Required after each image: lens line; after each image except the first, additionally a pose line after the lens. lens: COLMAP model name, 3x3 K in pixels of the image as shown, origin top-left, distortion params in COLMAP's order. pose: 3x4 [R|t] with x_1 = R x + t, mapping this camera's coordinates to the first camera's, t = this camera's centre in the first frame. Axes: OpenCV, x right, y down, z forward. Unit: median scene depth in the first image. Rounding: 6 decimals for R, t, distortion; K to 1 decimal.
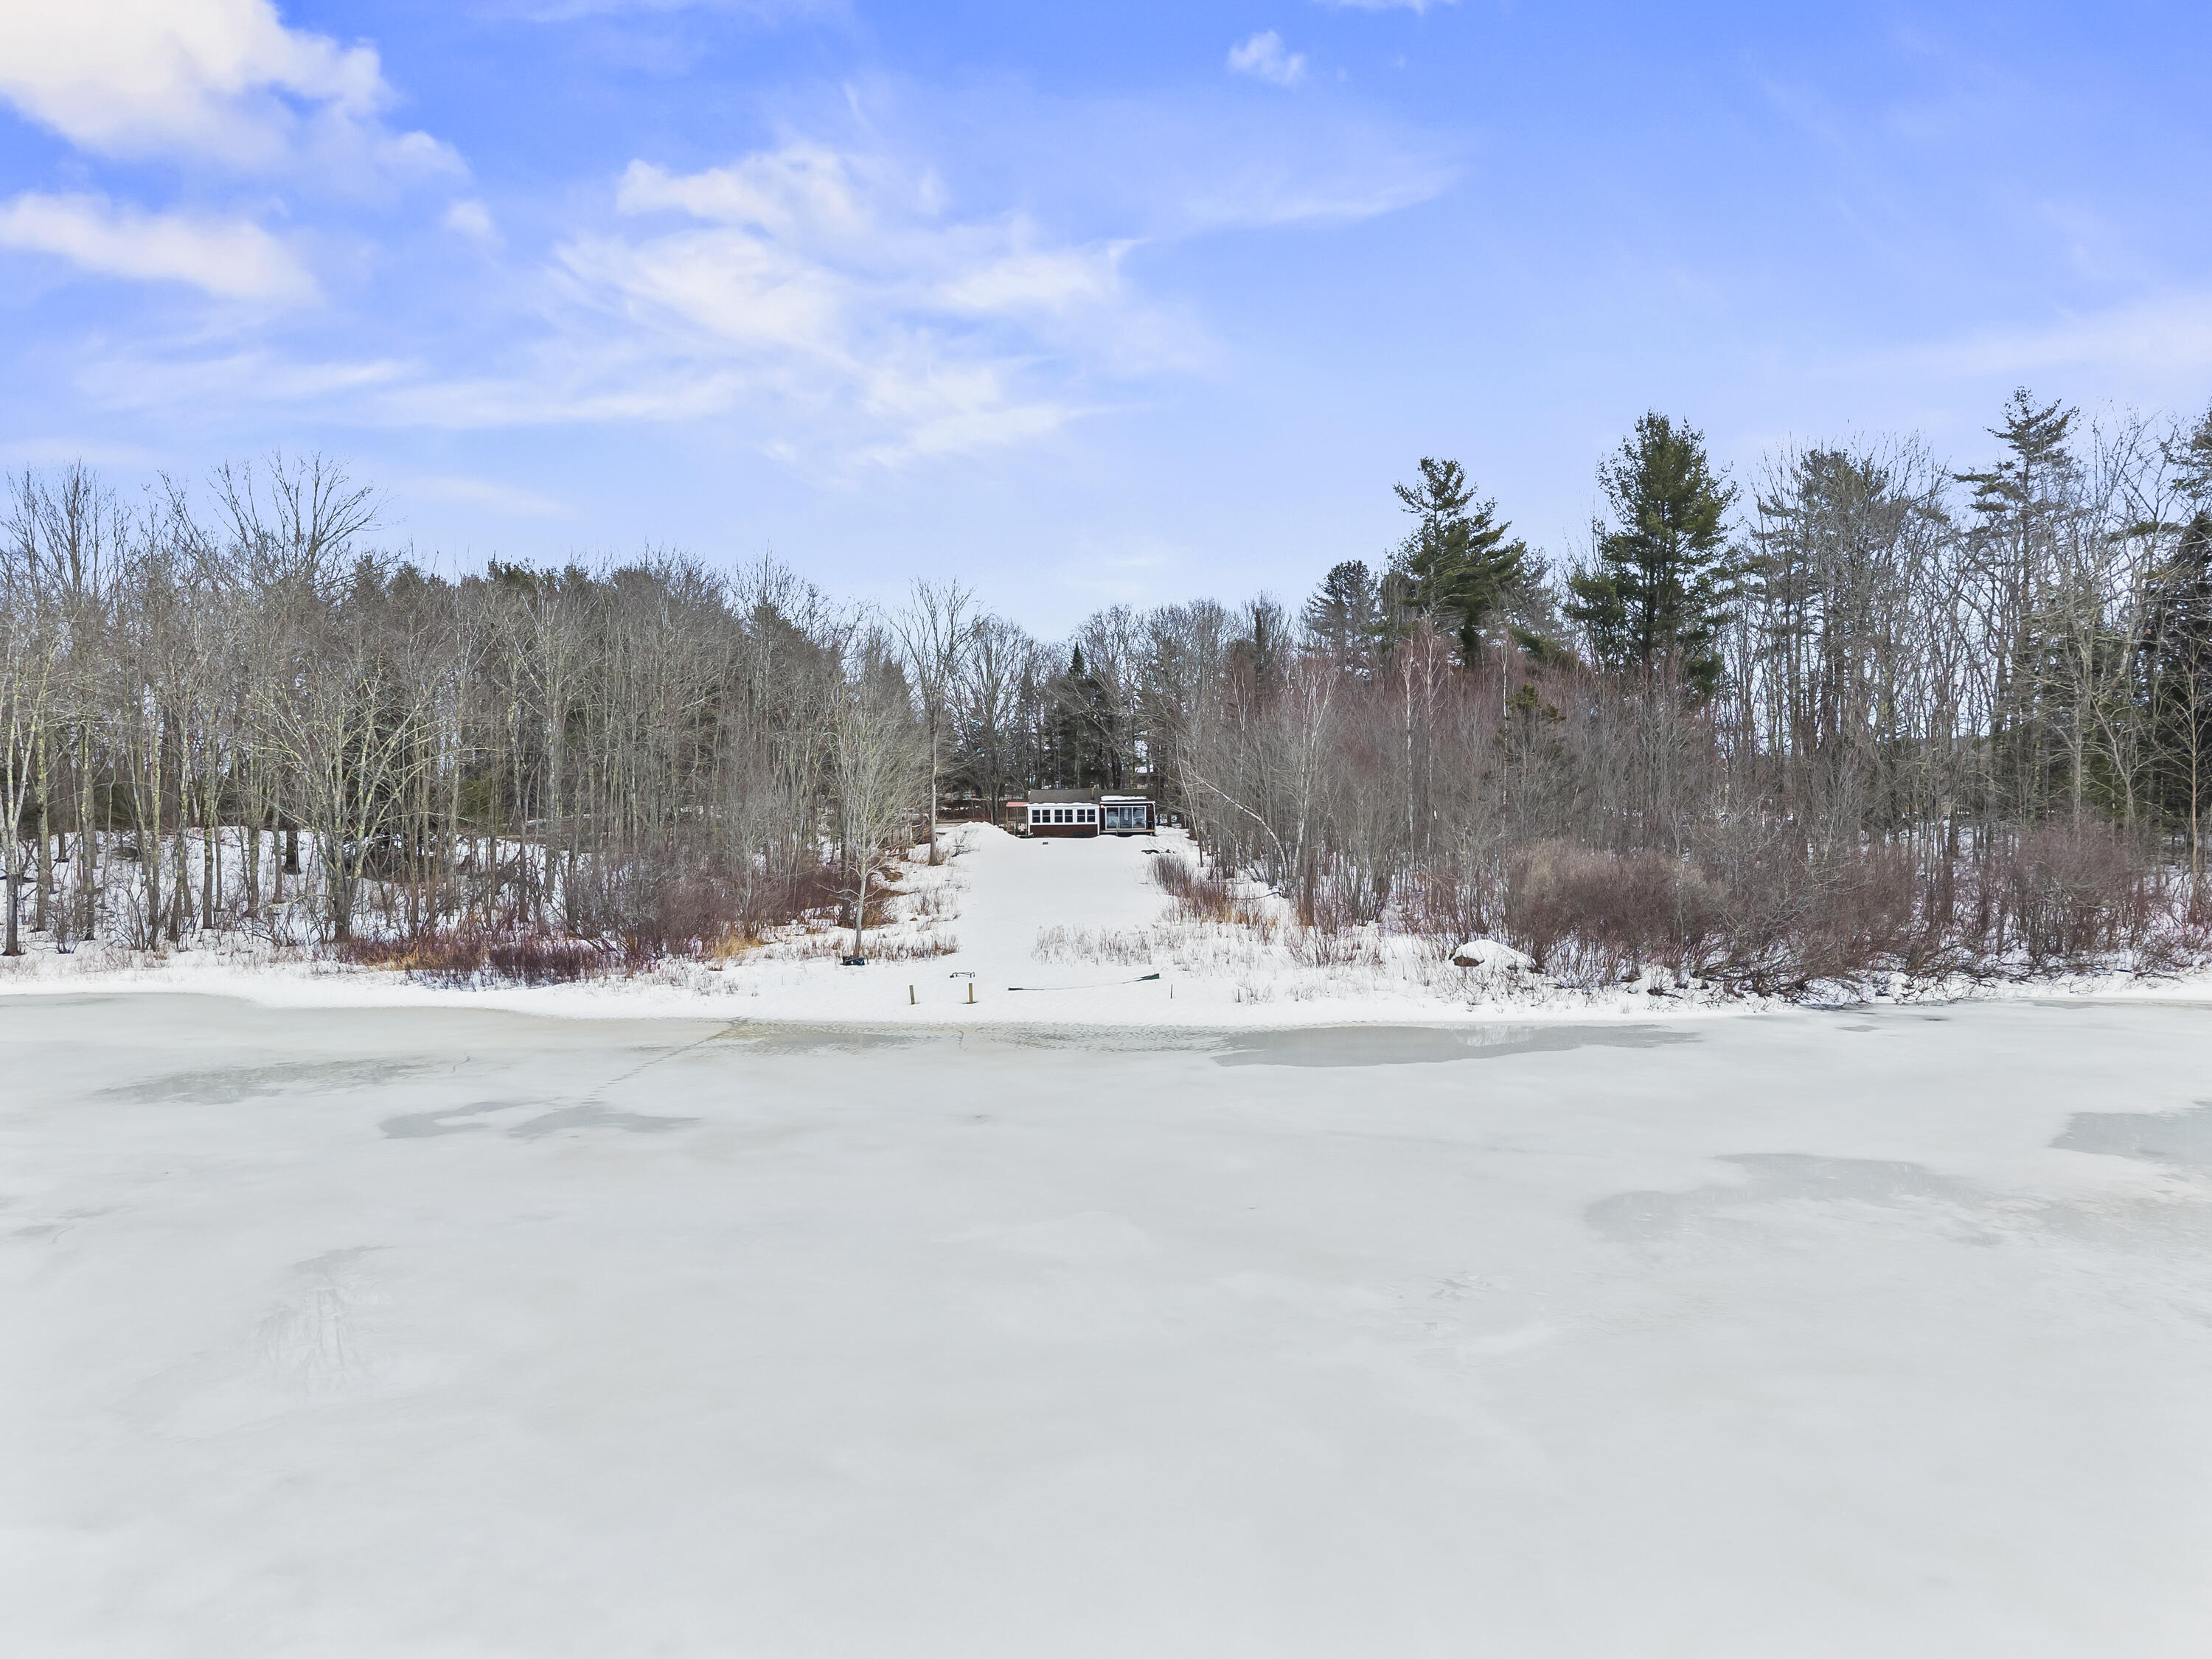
lens RADIAL K [[1536.1, 0, 1114.5], [0, 1536.1, 871.0], [0, 0, 1]] dist [0.006200, 0.002044]
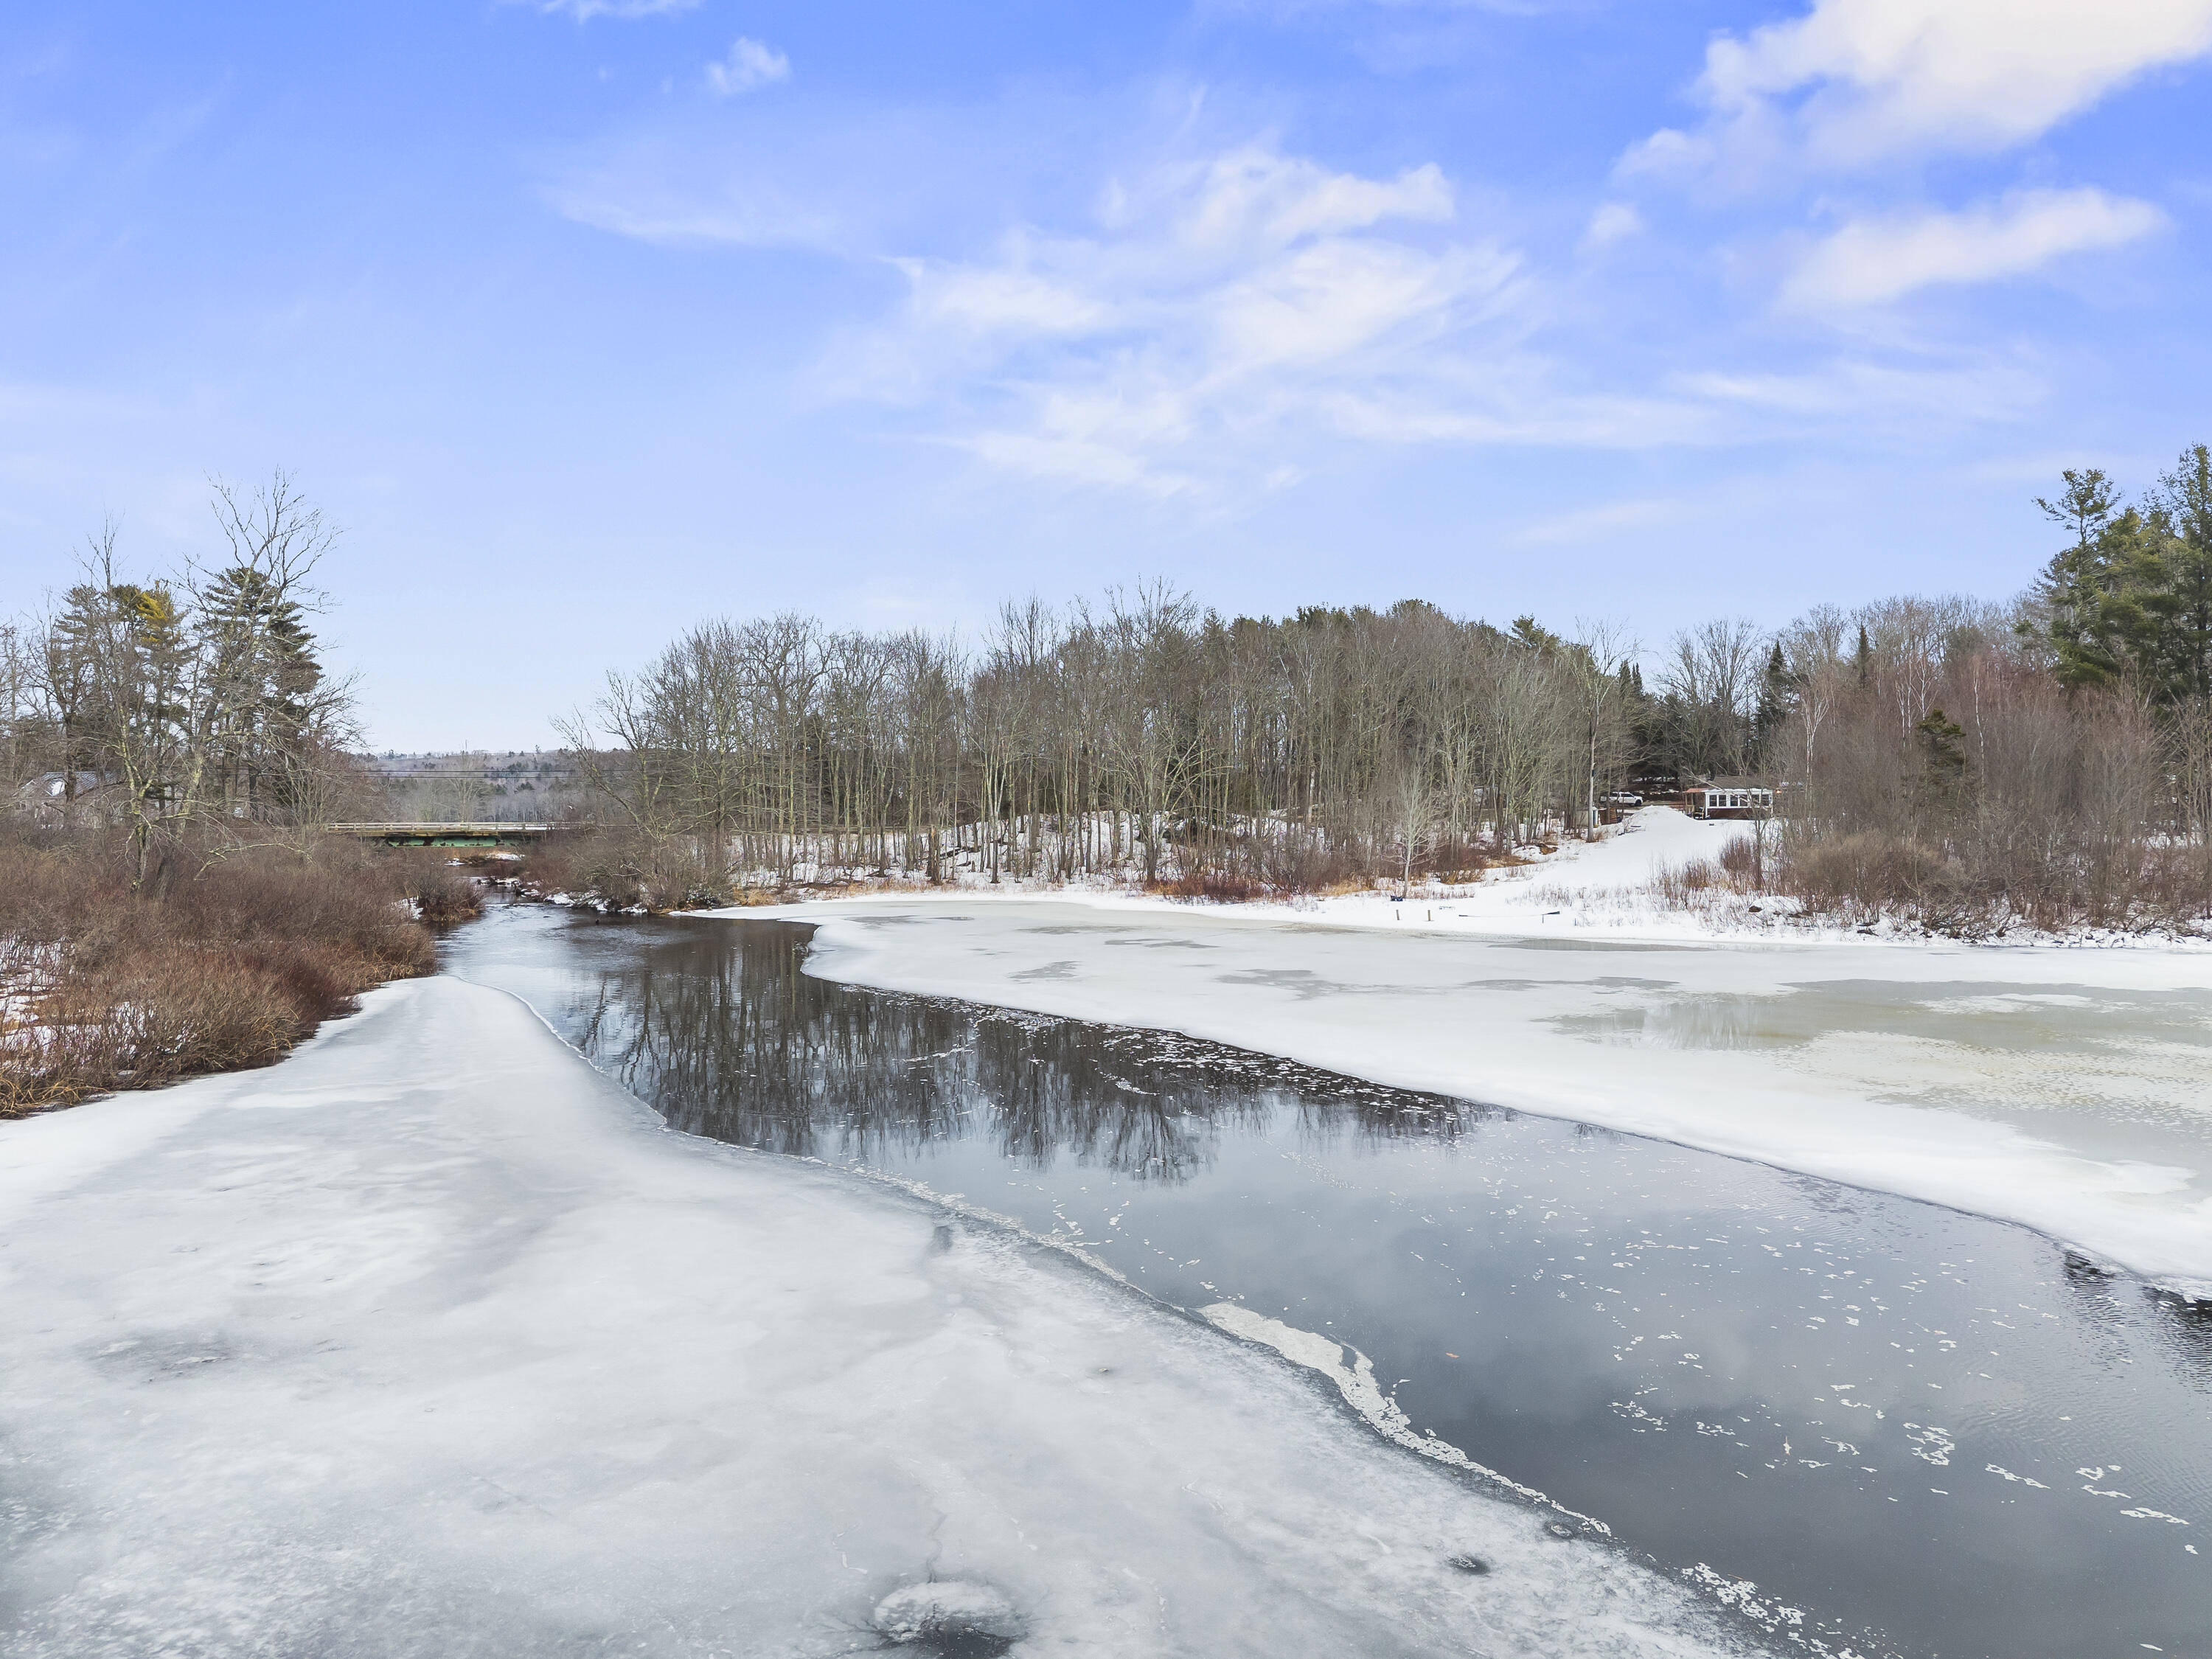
lens RADIAL K [[1500.2, 0, 1096.1], [0, 1500.2, 858.1], [0, 0, 1]] dist [0.006168, -0.005502]
pose [[0.844653, 0.018588, -0.534992, 0.264385], [-0.013886, 0.999821, 0.012814, -0.000183], [0.535135, -0.003394, 0.844760, -0.343985]]
